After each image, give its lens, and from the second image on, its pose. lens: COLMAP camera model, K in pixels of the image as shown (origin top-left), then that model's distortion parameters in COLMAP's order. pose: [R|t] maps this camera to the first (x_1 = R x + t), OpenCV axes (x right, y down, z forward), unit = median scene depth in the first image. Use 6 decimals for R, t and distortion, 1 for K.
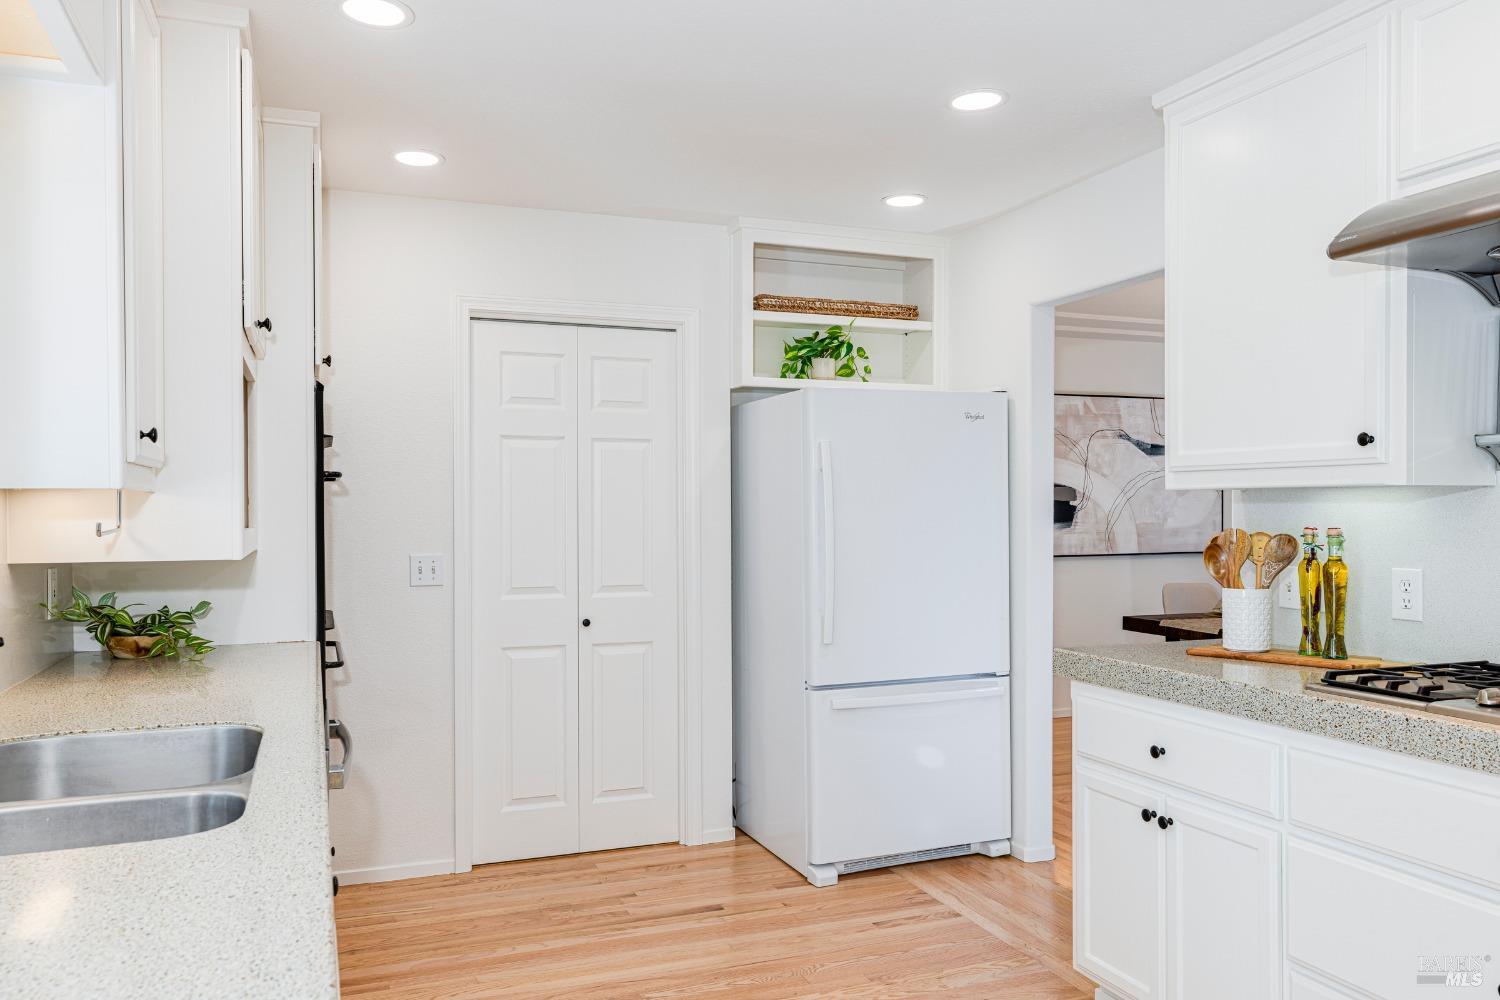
lens RADIAL K [[1116.8, 0, 750.0], [0, 1116.8, 500.0], [0, 0, 1]] dist [-0.001154, -0.000362]
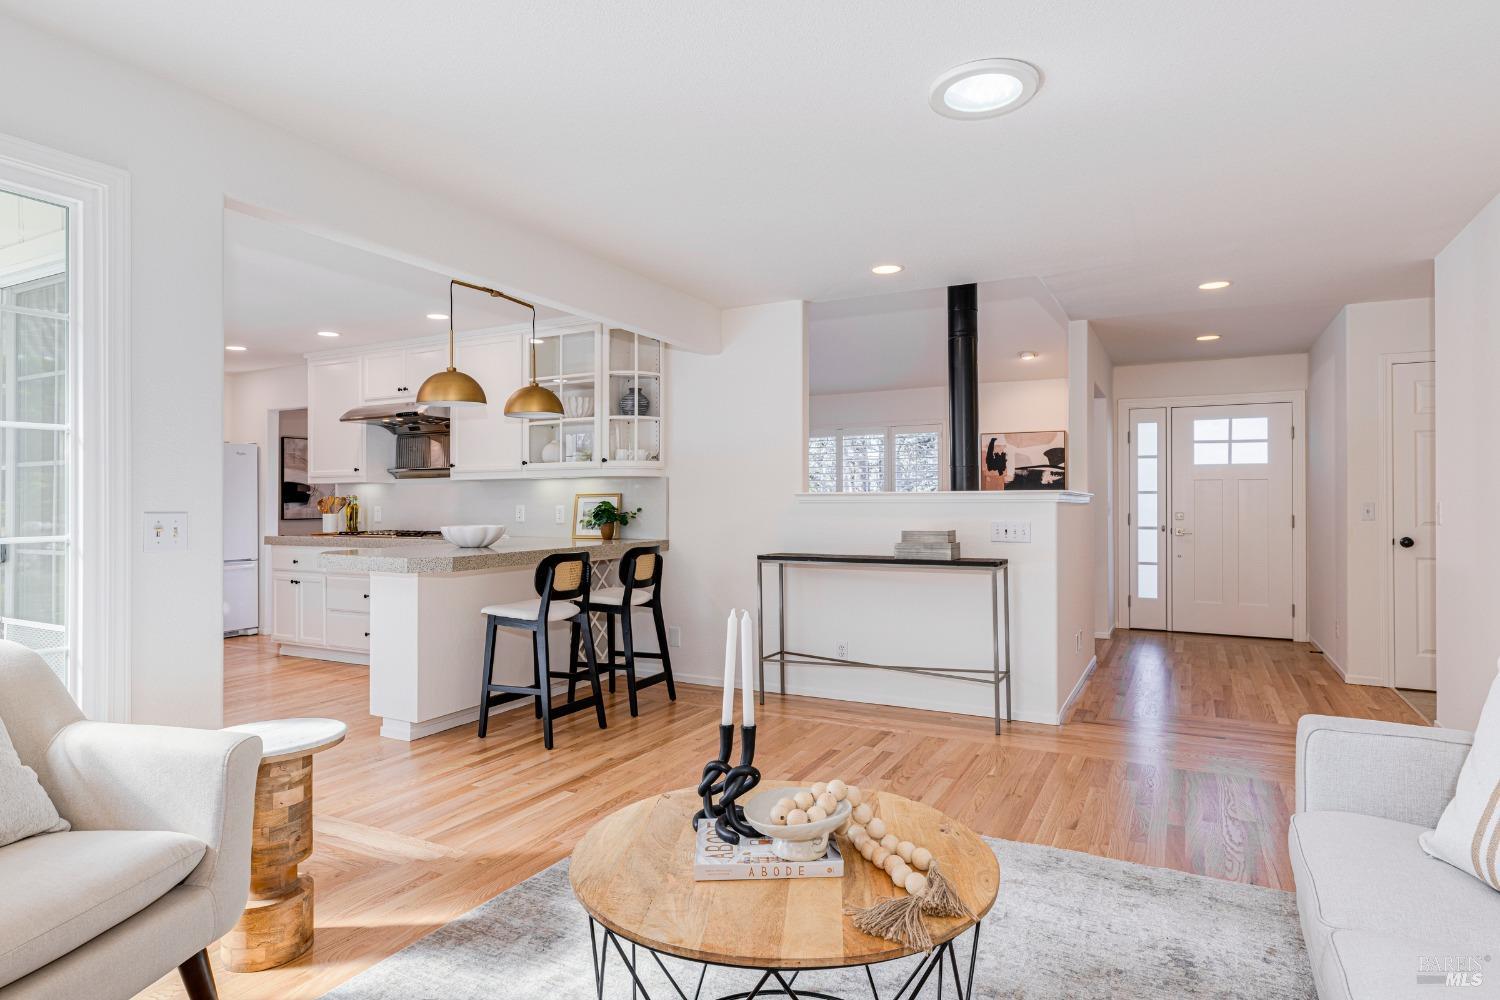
lens RADIAL K [[757.7, 0, 750.0], [0, 757.7, 500.0], [0, 0, 1]] dist [0.001062, 0.000521]
pose [[0.728780, -0.004804, 0.684731, -0.187153], [0.002737, 0.999988, 0.004103, 0.034578], [-0.684742, -0.001116, 0.728785, -1.522321]]
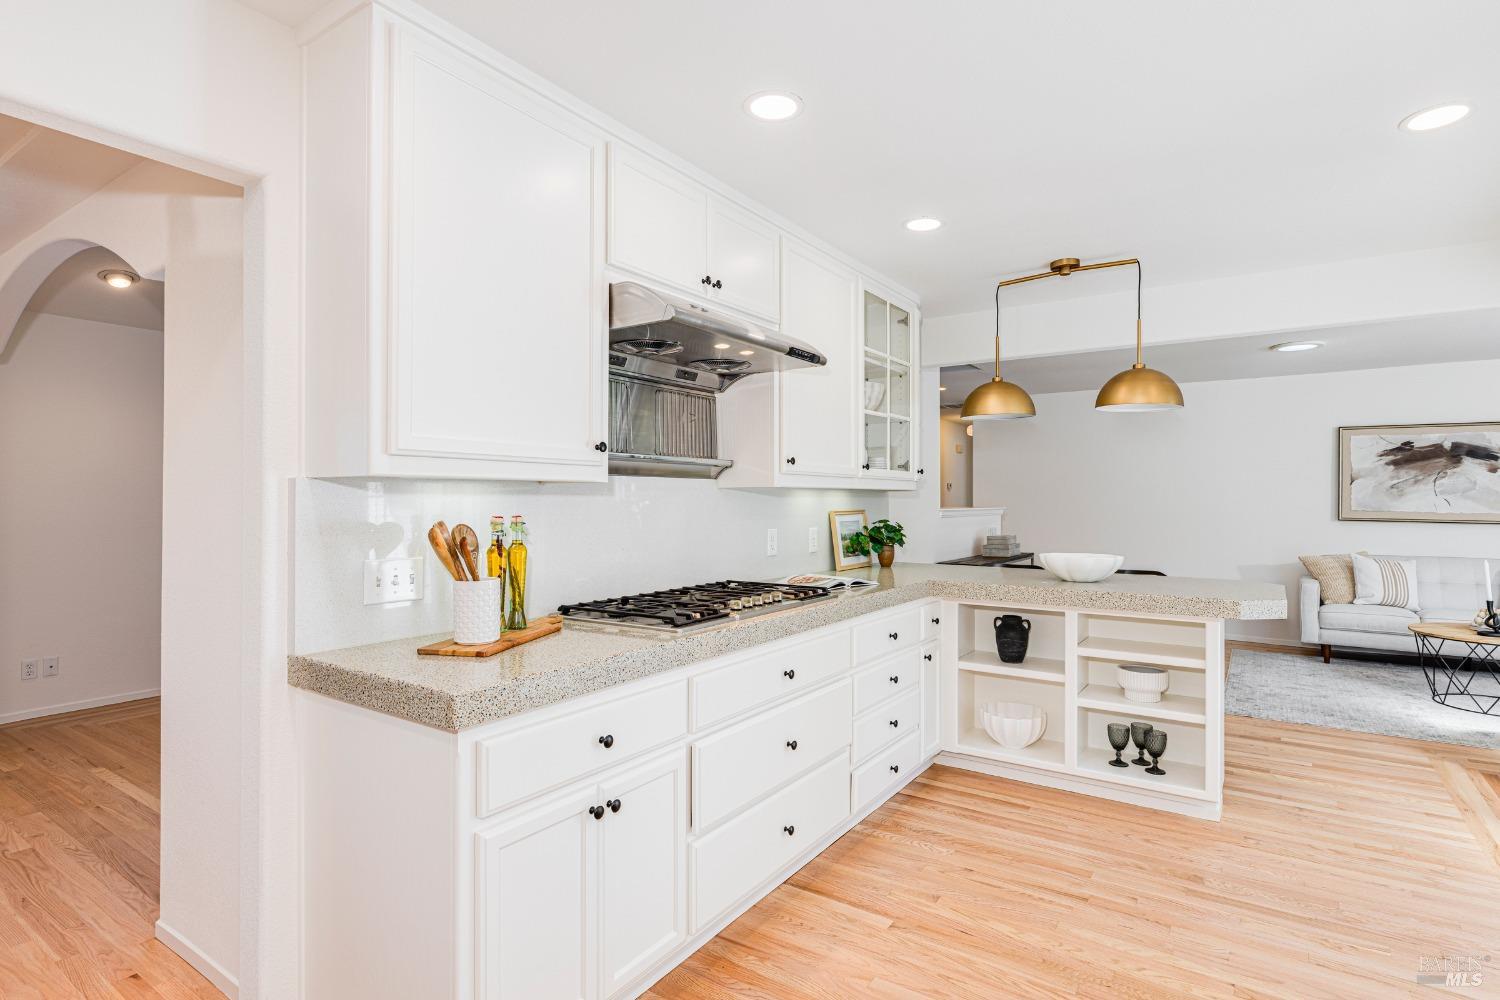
lens RADIAL K [[757.7, 0, 750.0], [0, 757.7, 500.0], [0, 0, 1]] dist [0.001062, 0.000521]
pose [[-0.558182, 0.005517, 0.829700, -0.257340], [0.003426, 0.999985, -0.004344, 0.012661], [-0.829712, 0.000418, -0.558192, 1.222865]]
